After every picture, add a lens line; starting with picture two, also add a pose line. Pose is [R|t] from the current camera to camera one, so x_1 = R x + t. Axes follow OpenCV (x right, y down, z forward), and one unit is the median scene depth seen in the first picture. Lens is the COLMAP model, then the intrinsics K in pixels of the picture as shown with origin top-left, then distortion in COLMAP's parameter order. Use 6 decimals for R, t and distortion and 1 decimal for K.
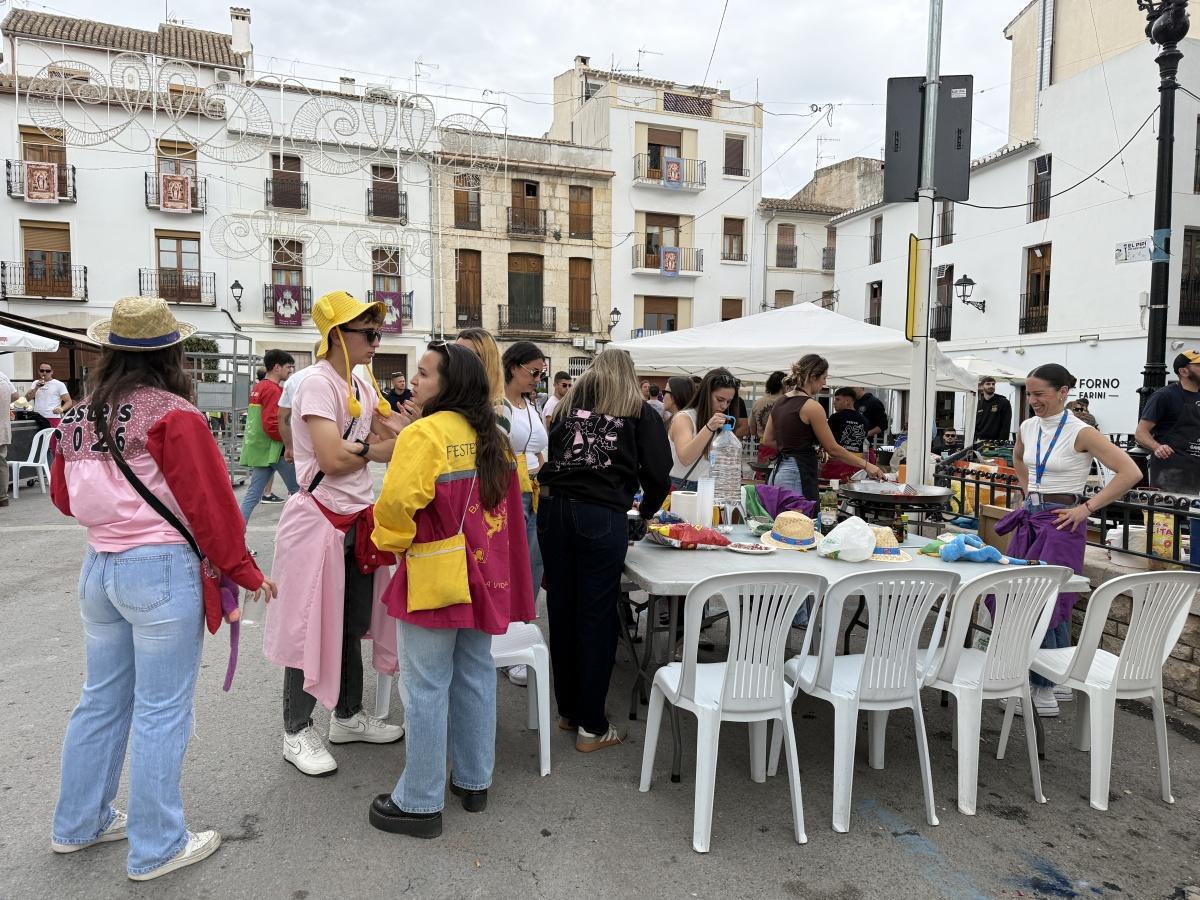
lens RADIAL K [[827.5, 0, 600.1], [0, 827.5, 457.5], [0, 0, 1]] dist [0.126466, -0.151410]
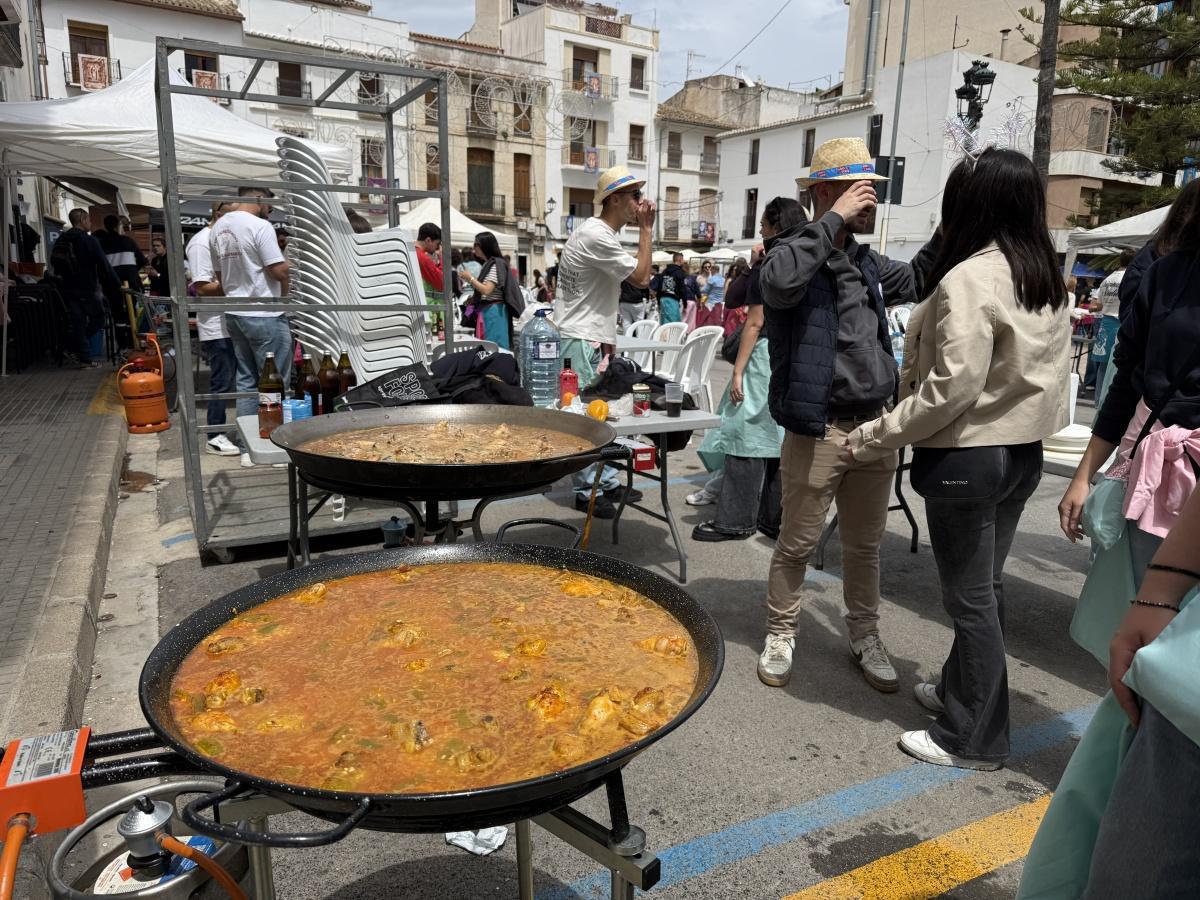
lens RADIAL K [[841.6, 0, 572.3], [0, 841.6, 448.0], [0, 0, 1]] dist [0.059723, -0.091551]
pose [[0.978779, -0.018875, 0.204048, -0.212746], [-0.009062, 0.990788, 0.135119, 0.019357], [-0.204718, -0.134100, 0.969591, -0.277287]]
